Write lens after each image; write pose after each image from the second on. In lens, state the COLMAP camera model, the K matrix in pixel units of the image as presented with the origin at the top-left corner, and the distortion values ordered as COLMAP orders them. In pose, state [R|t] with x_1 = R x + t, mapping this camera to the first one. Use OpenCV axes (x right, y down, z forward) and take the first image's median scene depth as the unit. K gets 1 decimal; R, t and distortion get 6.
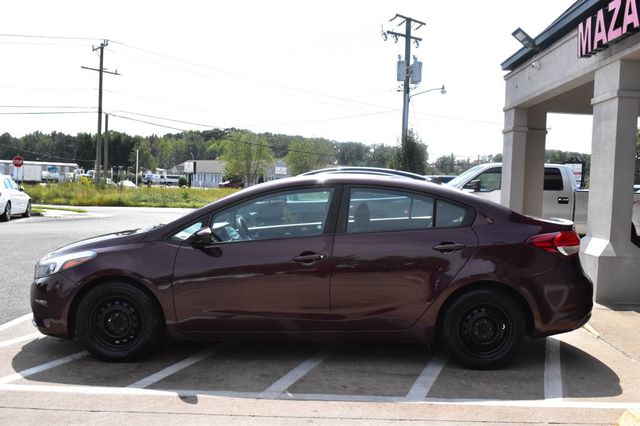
lens RADIAL K [[720.5, 0, 320.0], [0, 720.5, 213.0], [0, 0, 1]] dist [-0.008005, -0.022864]
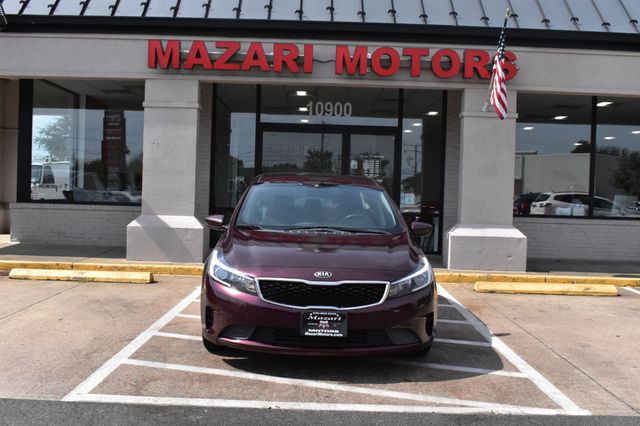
lens RADIAL K [[699.9, 0, 320.0], [0, 699.9, 213.0], [0, 0, 1]] dist [-0.052599, -0.014286]
pose [[-0.056988, -0.068679, 0.996010, -1.342633], [0.010403, 0.997536, 0.069379, -0.079127], [-0.998321, 0.014315, -0.056133, 1.242607]]
